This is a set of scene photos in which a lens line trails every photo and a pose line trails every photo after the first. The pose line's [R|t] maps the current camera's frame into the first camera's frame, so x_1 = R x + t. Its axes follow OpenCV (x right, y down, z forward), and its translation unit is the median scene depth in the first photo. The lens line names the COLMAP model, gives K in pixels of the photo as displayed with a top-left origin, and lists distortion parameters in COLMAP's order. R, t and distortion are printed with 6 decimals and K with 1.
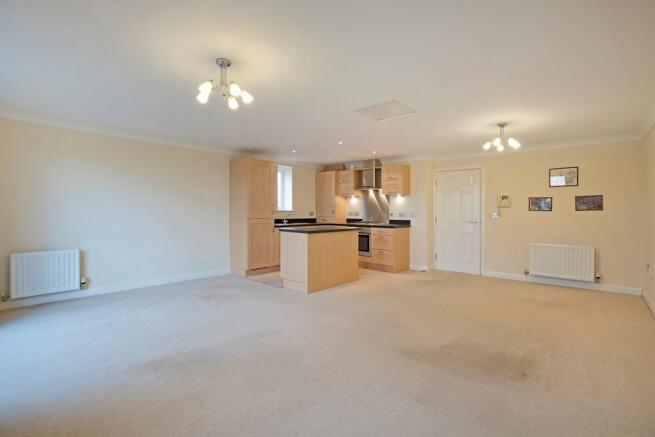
lens RADIAL K [[303.7, 0, 327.1], [0, 303.7, 212.9], [0, 0, 1]] dist [0.000798, 0.000042]
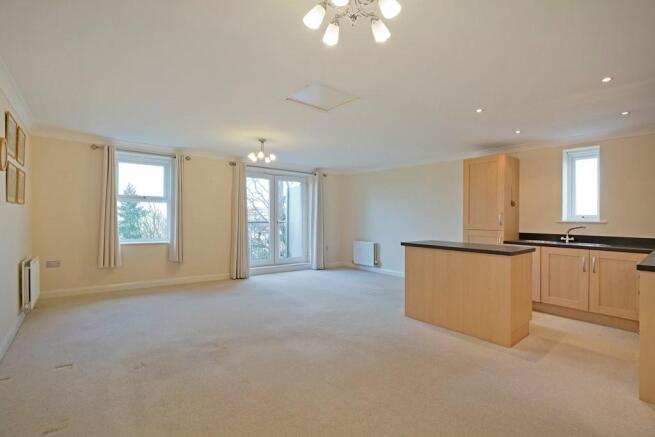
lens RADIAL K [[315.1, 0, 327.5], [0, 315.1, 218.5], [0, 0, 1]] dist [-0.001786, -0.000395]
pose [[-0.154901, -0.008221, -0.987896, 0.557863], [-0.021868, 0.999749, -0.004890, 0.000679], [0.987688, 0.020845, -0.155042, 0.604086]]
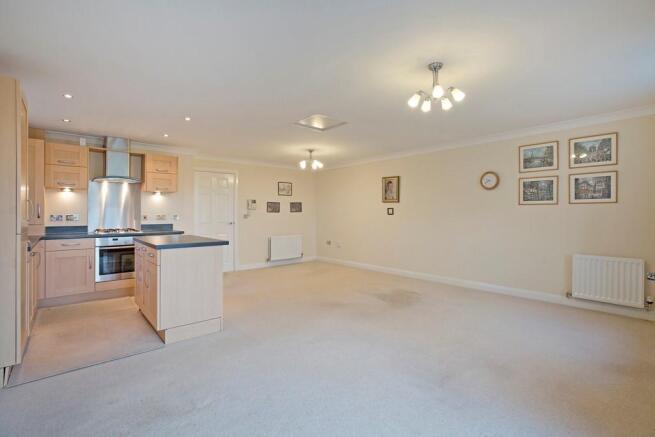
lens RADIAL K [[315.1, 0, 327.5], [0, 315.1, 218.5], [0, 0, 1]] dist [-0.001786, -0.000395]
pose [[0.141301, -0.019446, 0.989776, -0.494513], [0.010444, 0.999781, 0.018152, -0.001889], [-0.989912, 0.007772, 0.141473, 0.431302]]
